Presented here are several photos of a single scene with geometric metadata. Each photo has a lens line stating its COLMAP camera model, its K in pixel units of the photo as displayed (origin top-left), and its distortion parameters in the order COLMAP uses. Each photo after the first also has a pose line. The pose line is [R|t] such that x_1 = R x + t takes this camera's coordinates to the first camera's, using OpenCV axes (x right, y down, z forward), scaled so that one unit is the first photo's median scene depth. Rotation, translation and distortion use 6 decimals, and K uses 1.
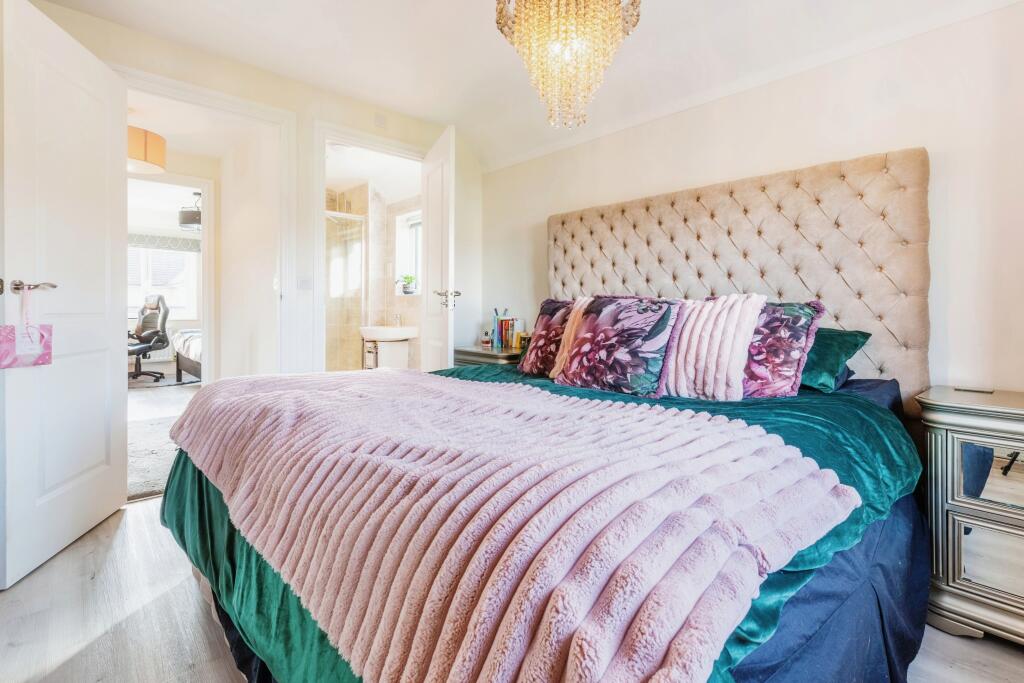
lens RADIAL K [[469.7, 0, 515.3], [0, 469.7, 311.4], [0, 0, 1]] dist [-0.019731, -0.000196]
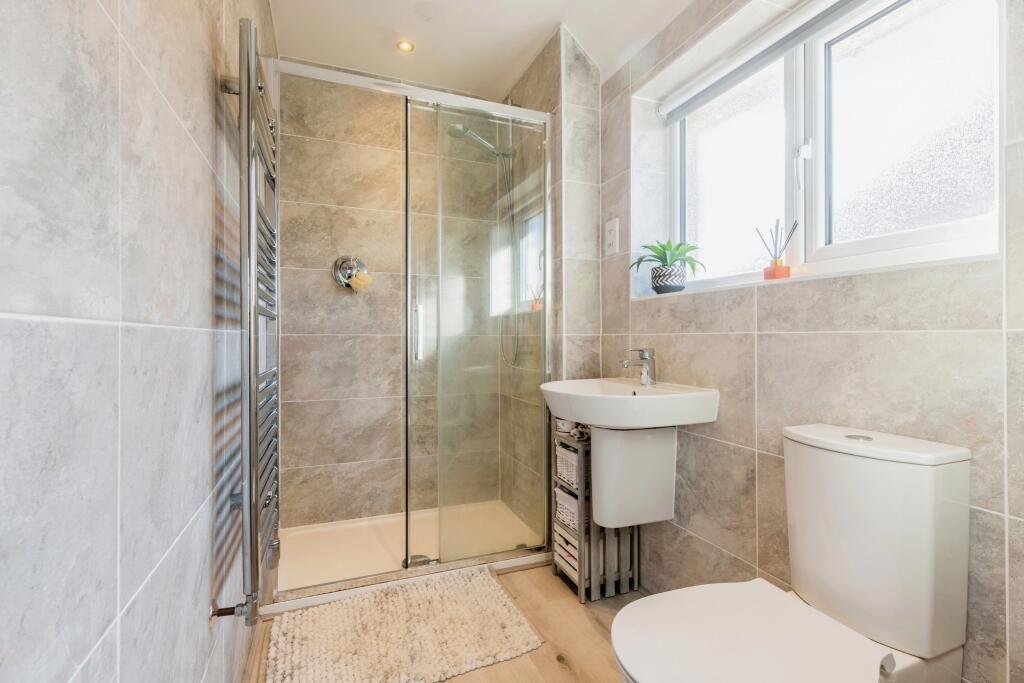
lens RADIAL K [[469.7, 0, 512.9], [0, 469.7, 342.0], [0, 0, 1]] dist [-0.019731, -0.000196]
pose [[0.930700, -0.001028, -0.365782, -0.202835], [0.000620, 0.999999, -0.001231, 0.001368], [0.365783, 0.000919, 0.930700, 0.602090]]
